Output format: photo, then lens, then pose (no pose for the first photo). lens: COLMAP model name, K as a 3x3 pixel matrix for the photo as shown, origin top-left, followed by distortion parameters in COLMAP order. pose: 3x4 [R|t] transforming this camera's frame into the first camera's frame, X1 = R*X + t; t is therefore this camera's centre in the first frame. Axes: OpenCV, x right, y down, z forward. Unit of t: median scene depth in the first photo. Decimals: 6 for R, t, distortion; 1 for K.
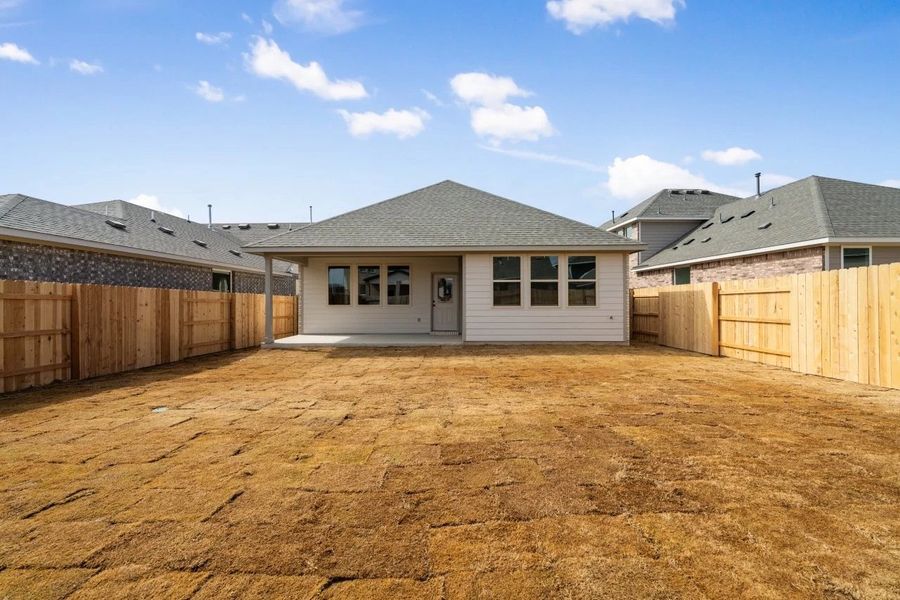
lens RADIAL K [[357.8, 0, 450.0], [0, 357.8, 300.0], [0, 0, 1]] dist [-0.000294, 0.000020]
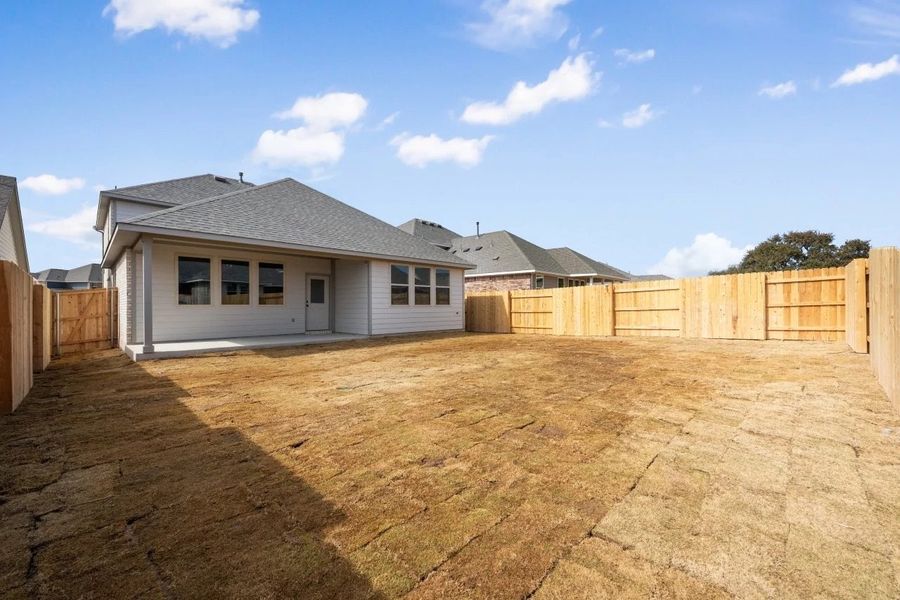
lens RADIAL K [[371.6, 0, 450.0], [0, 371.6, 300.0], [0, 0, 1]] dist [-0.000183, 0.000022]
pose [[0.676975, 0.012900, 0.735893, -0.680867], [-0.000704, 0.999857, -0.016880, 0.021187], [-0.736006, 0.010909, 0.676887, -0.013753]]
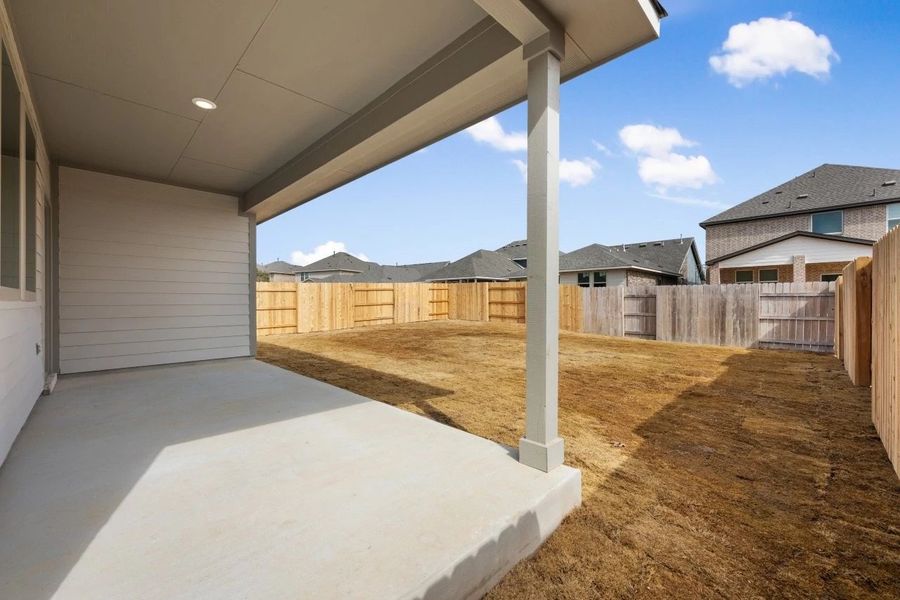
lens RADIAL K [[371.6, 0, 450.0], [0, 371.6, 300.0], [0, 0, 1]] dist [-0.000183, 0.000022]
pose [[-0.729729, 0.034011, 0.682890, -0.643200], [0.020829, 0.999404, -0.027517, 0.061738], [-0.683419, -0.005856, -0.730003, 1.240783]]
